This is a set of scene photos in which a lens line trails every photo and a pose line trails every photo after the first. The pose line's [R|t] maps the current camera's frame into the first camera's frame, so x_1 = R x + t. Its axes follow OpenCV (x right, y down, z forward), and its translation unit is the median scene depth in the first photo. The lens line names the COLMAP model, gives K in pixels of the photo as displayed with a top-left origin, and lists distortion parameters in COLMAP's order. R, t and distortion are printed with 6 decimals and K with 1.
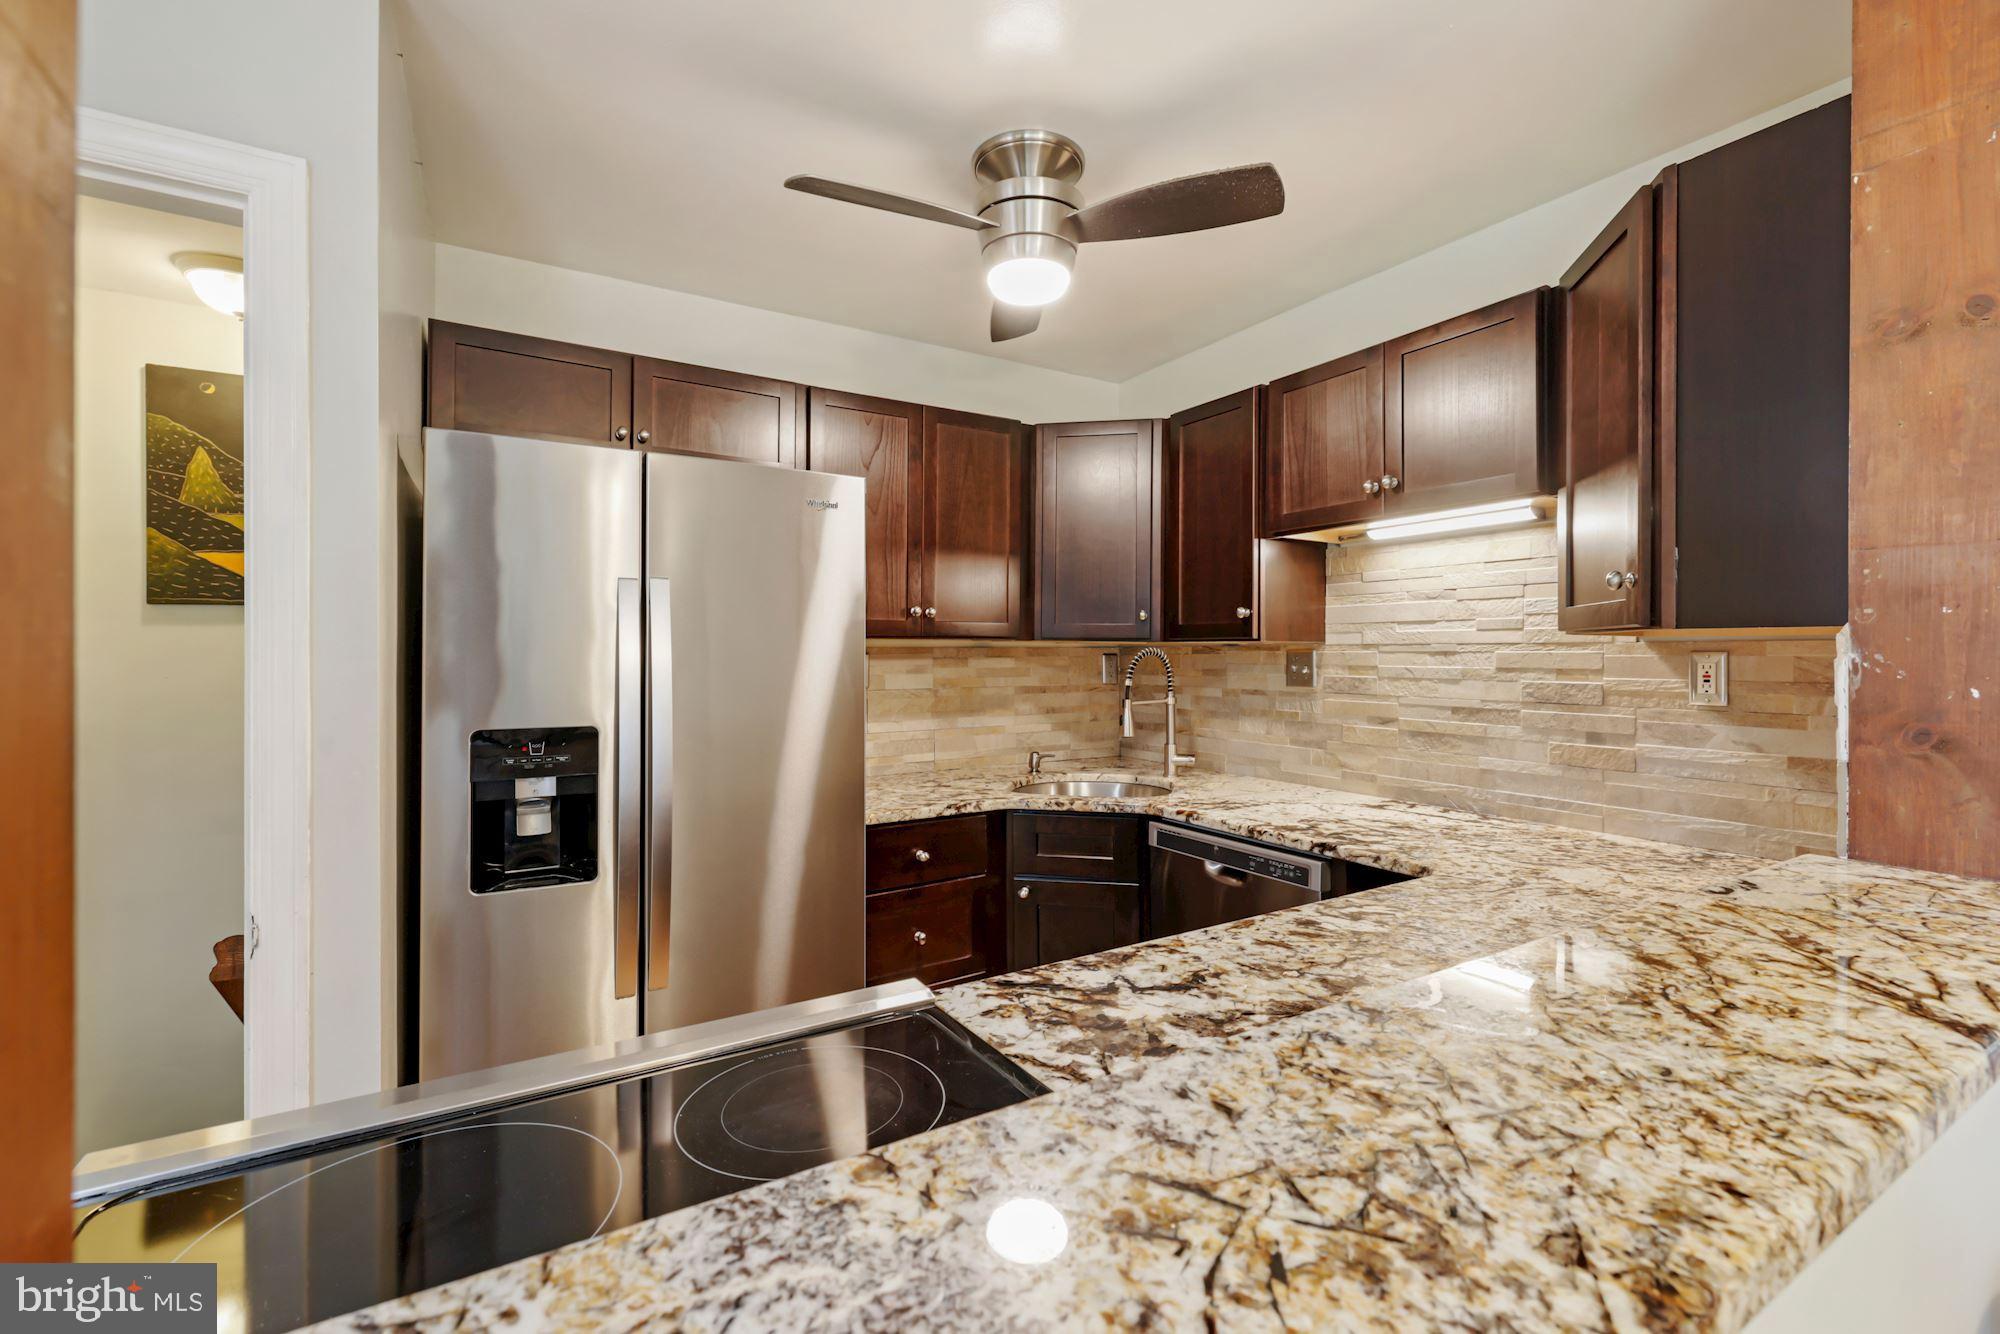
lens RADIAL K [[853.4, 0, 1015.1], [0, 853.4, 651.4], [0, 0, 1]] dist [-0.009783, 0.001398]
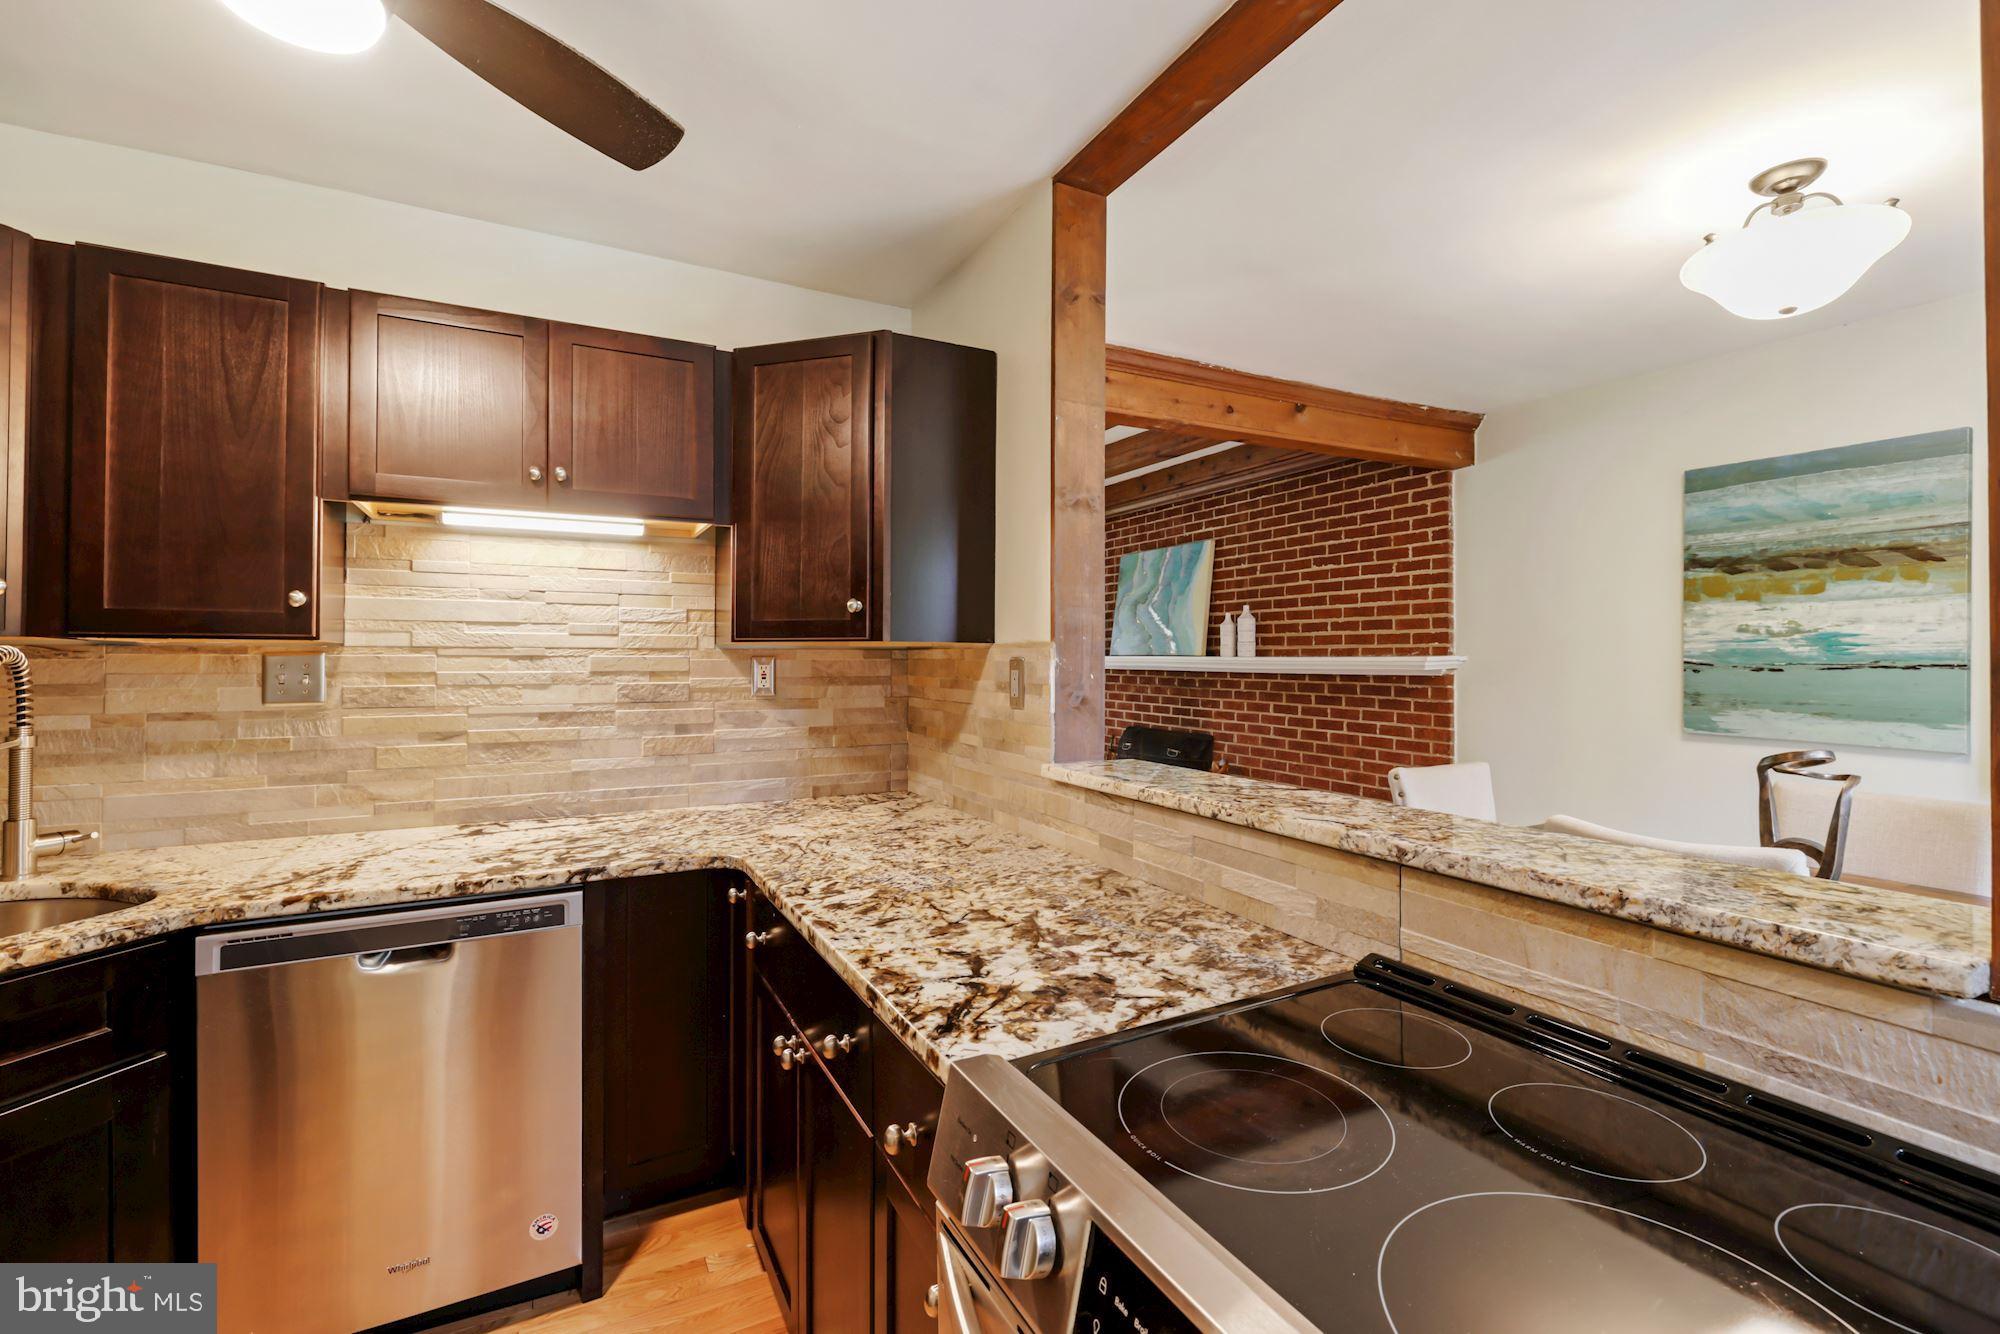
lens RADIAL K [[853.4, 0, 1011.5], [0, 853.4, 650.6], [0, 0, 1]] dist [-0.009783, 0.001398]
pose [[0.068120, 0.008424, 0.997642, -0.446432], [-0.003284, 0.999961, -0.008219, 0.000697], [-0.997672, -0.002716, 0.068145, 0.433106]]
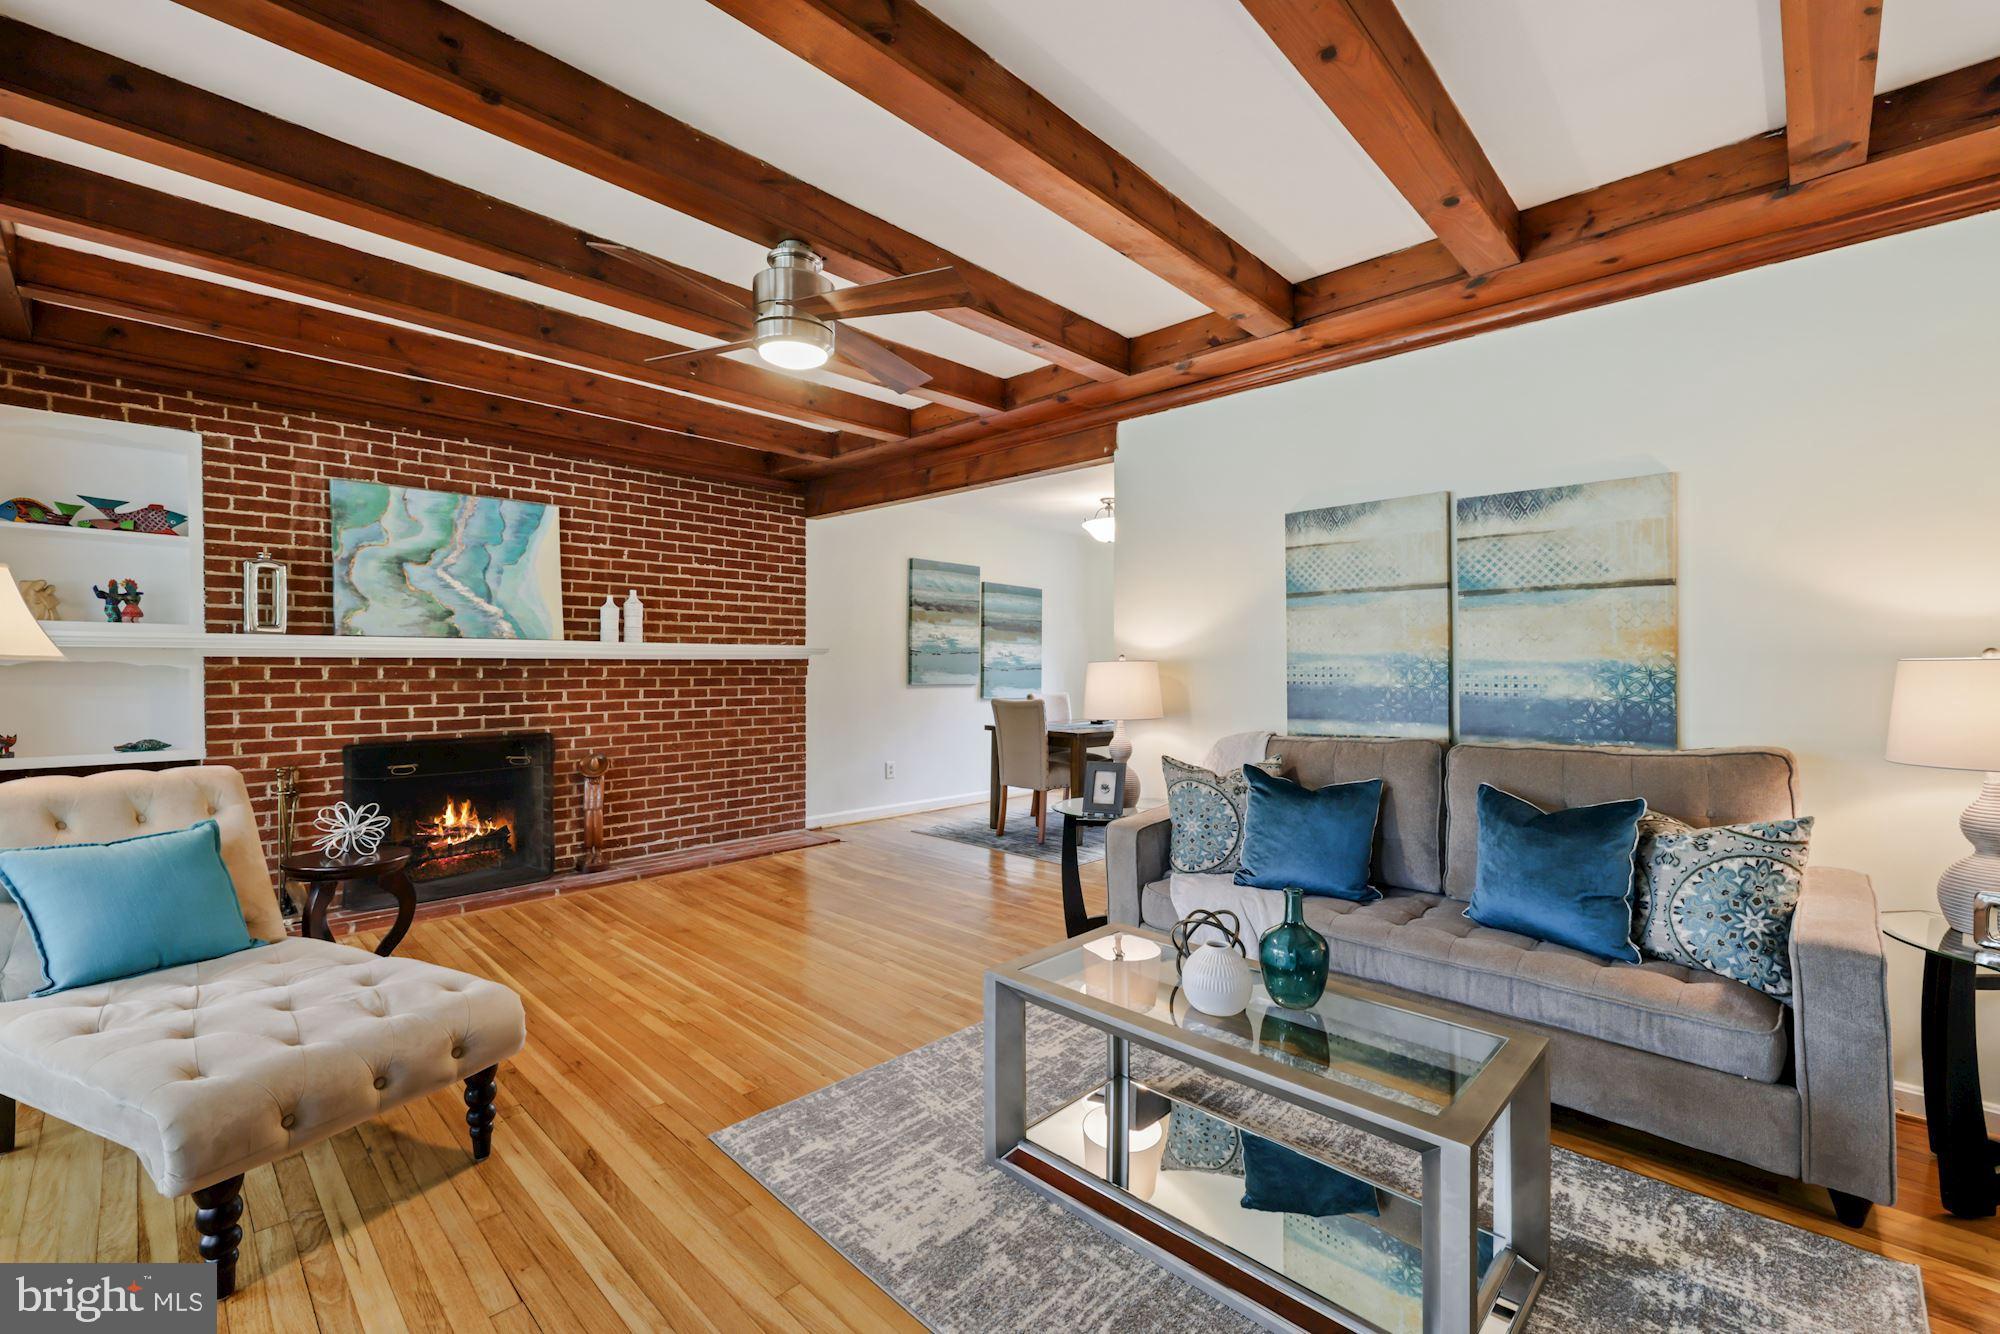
lens RADIAL K [[853.4, 0, 990.6], [0, 853.4, 672.4], [0, 0, 1]] dist [-0.009783, 0.001398]
pose [[-0.972666, -0.000631, -0.232208, 1.891449], [-0.003503, 0.999922, 0.011960, 0.052767], [0.232182, 0.012446, -0.972593, 2.750172]]
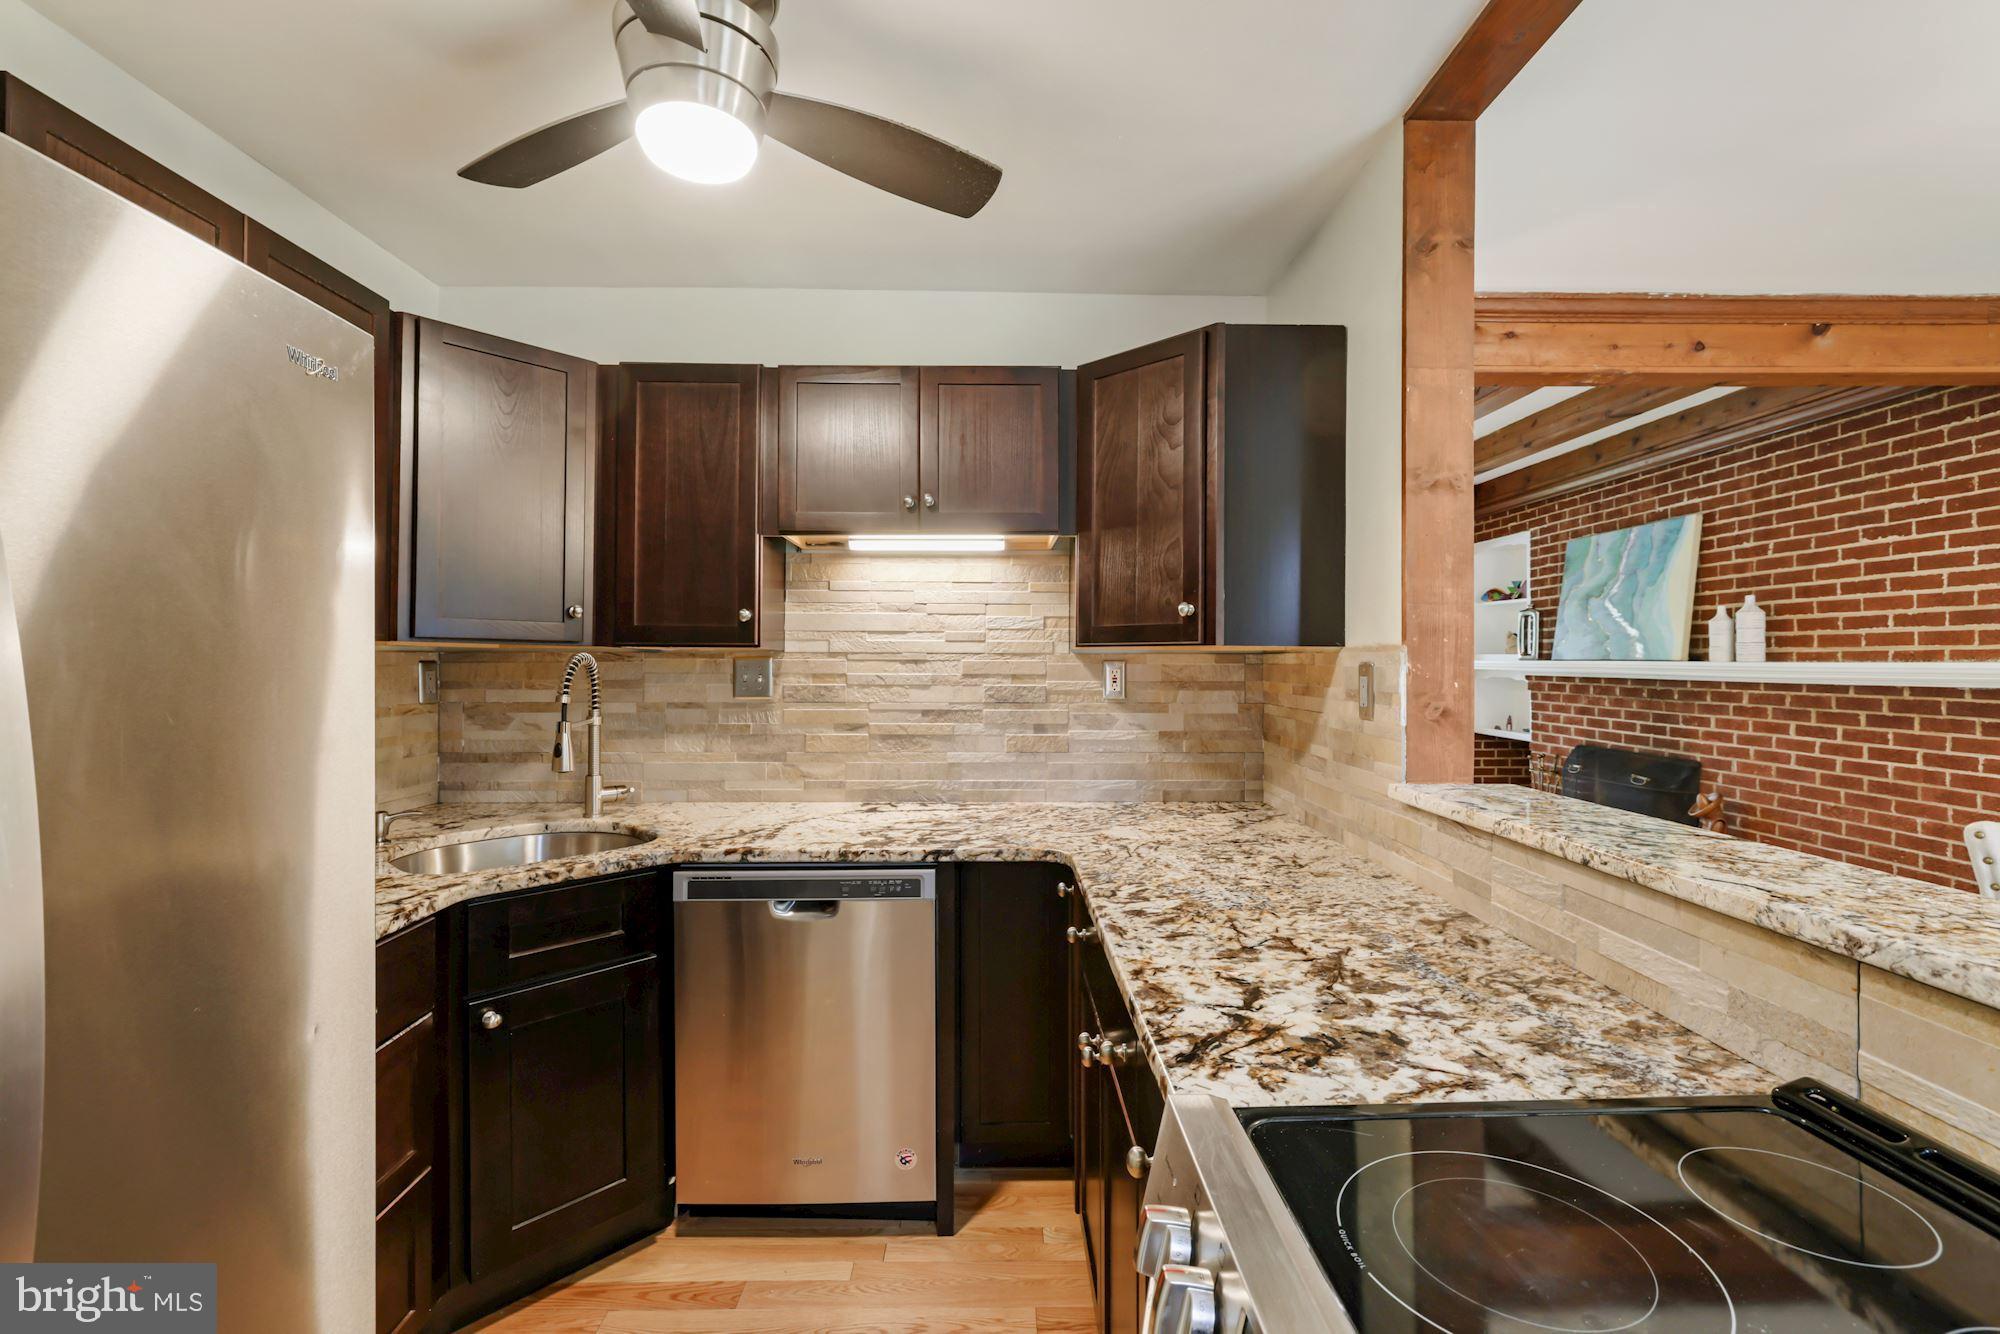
lens RADIAL K [[853.4, 0, 1015.2], [0, 853.4, 655.1], [0, 0, 1]] dist [-0.009783, 0.001398]
pose [[0.512374, 0.007463, 0.858730, -0.407113], [-0.004845, 0.999971, -0.005800, -0.000321], [-0.858749, -0.001189, 0.512395, 0.356072]]
